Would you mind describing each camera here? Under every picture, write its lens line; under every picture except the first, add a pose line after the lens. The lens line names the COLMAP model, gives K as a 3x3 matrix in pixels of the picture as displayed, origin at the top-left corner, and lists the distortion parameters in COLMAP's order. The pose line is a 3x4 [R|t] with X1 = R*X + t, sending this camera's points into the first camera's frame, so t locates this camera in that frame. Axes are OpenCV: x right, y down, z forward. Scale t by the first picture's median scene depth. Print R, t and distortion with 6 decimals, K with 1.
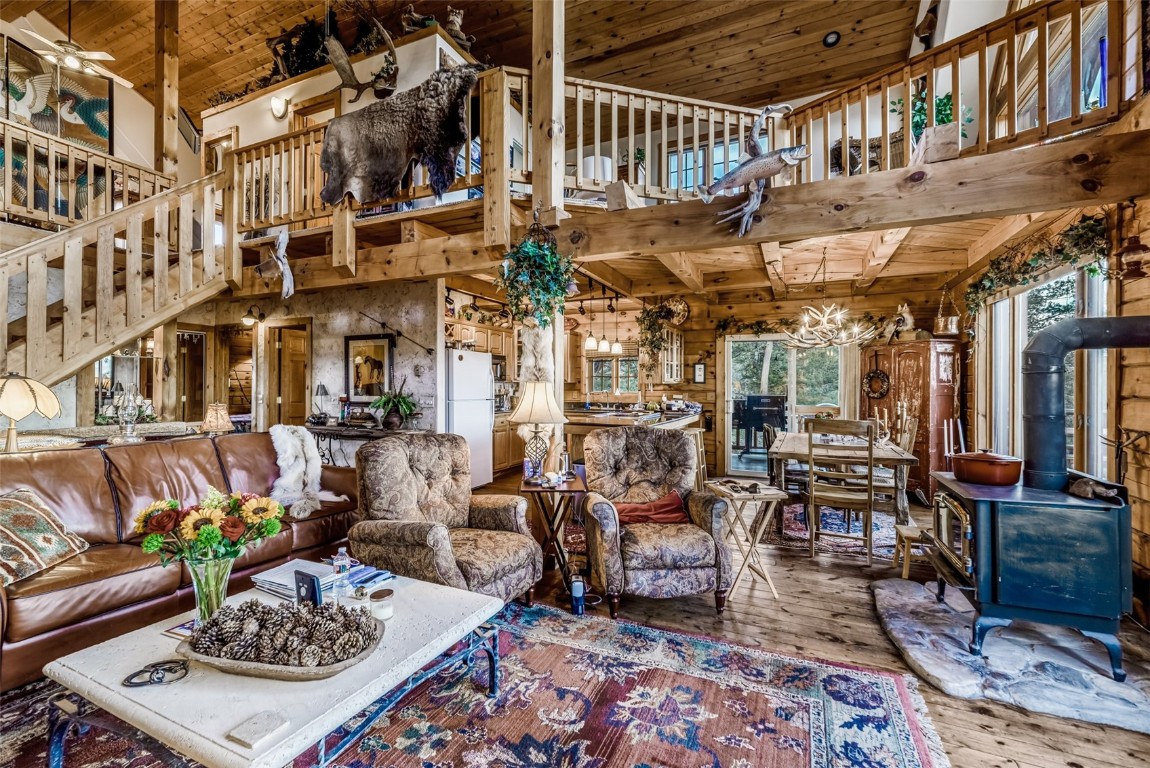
lens RADIAL K [[496.6, 0, 574.3], [0, 496.6, 383.4], [0, 0, 1]] dist [0.009554, -0.000129]
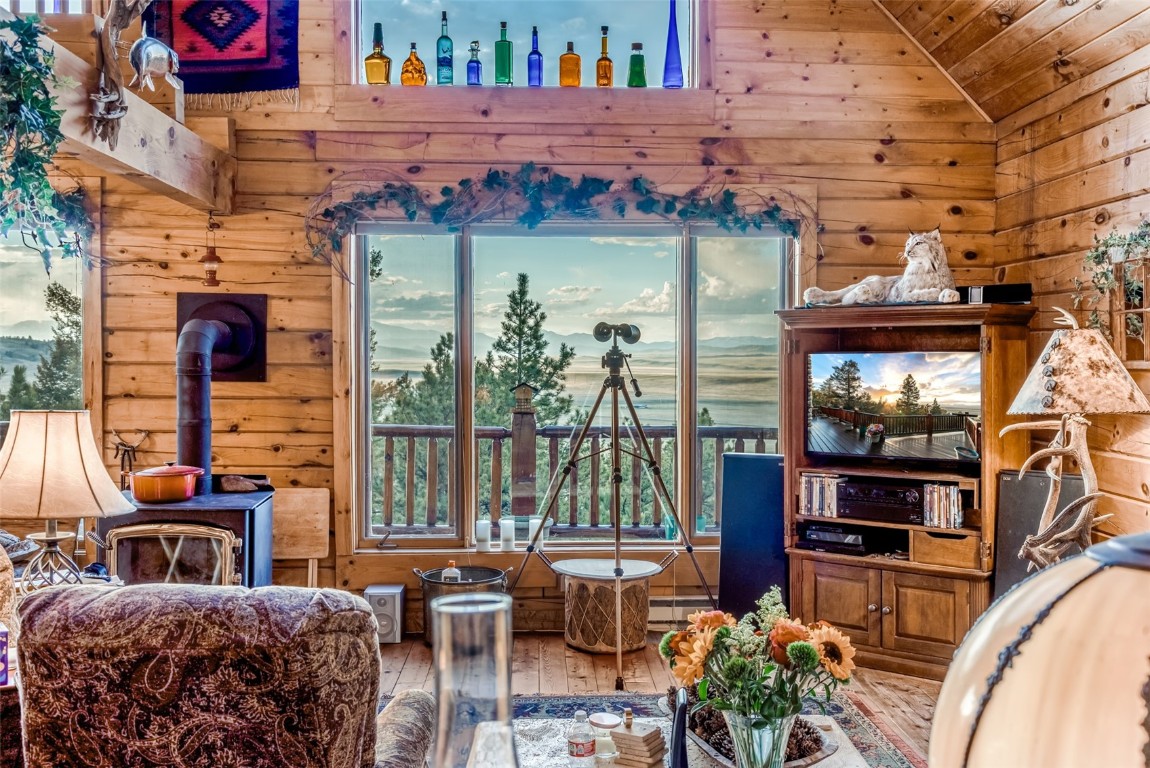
lens RADIAL K [[1157.3, 0, 582.9], [0, 1157.3, 386.3], [0, 0, 1]] dist [0.035688, 0.000000]
pose [[-0.450174, -0.028988, 0.892470, -0.521209], [-0.009206, 0.999570, 0.027823, -0.025635], [-0.892893, 0.004310, -0.450248, 0.503484]]
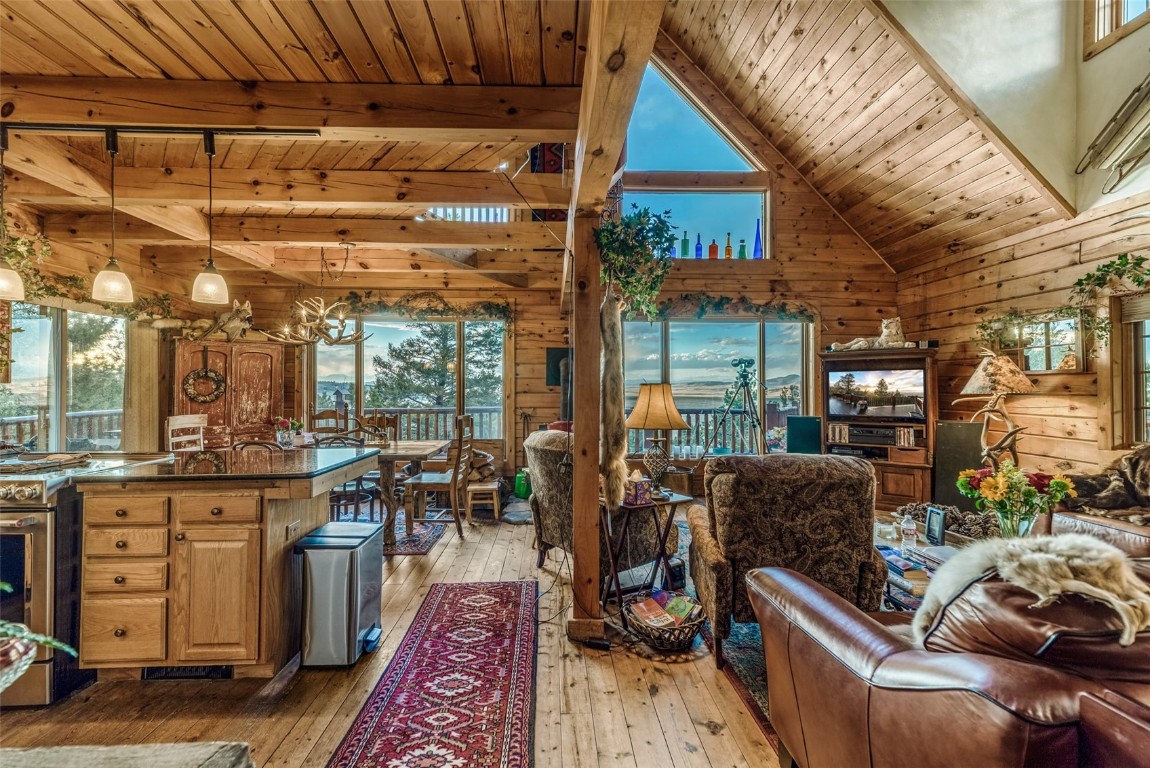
lens RADIAL K [[496.6, 0, 569.4], [0, 496.6, 386.1], [0, 0, 1]] dist [0.009554, -0.000129]
pose [[-0.448875, -0.000397, 0.893595, -0.387170], [-0.005206, 0.999984, -0.002170, 0.001071], [-0.893580, -0.005626, -0.448870, 0.744951]]
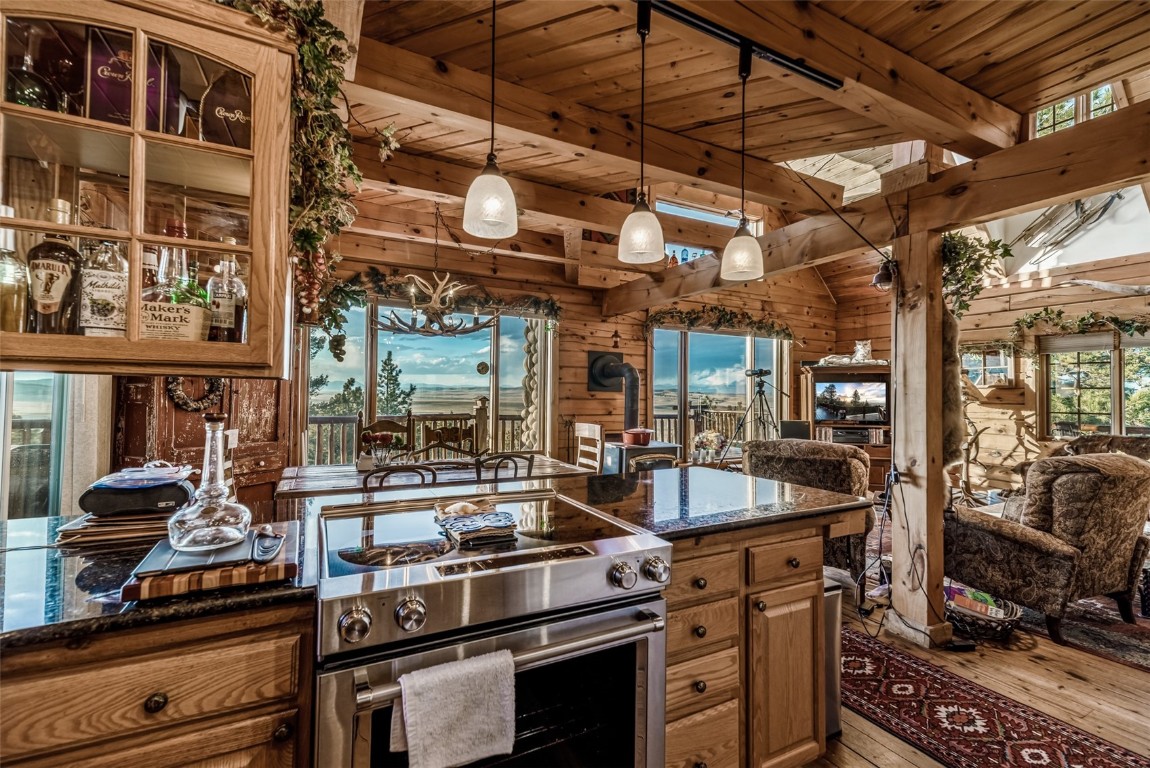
lens RADIAL K [[496.6, 0, 567.1], [0, 496.6, 382.9], [0, 0, 1]] dist [0.009554, -0.000129]
pose [[-0.785115, 0.001218, 0.619348, -0.055454], [-0.016779, 0.999589, -0.023236, 0.004633], [-0.619122, -0.028635, -0.784772, 1.062507]]
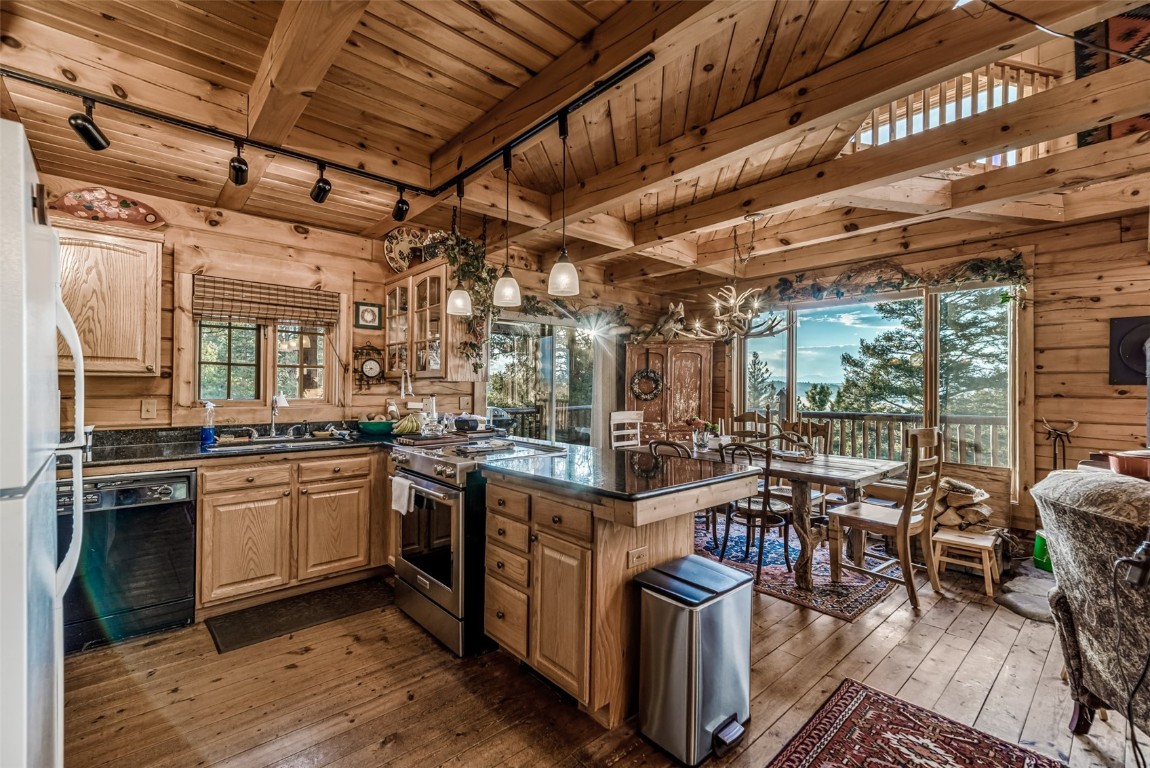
lens RADIAL K [[496.6, 0, 575.8], [0, 496.6, 385.1], [0, 0, 1]] dist [0.009554, -0.000129]
pose [[0.402295, 0.003099, 0.915505, -0.261752], [-0.007224, 0.999974, -0.000211, 0.002777], [-0.915482, -0.006528, 0.402307, 0.674954]]
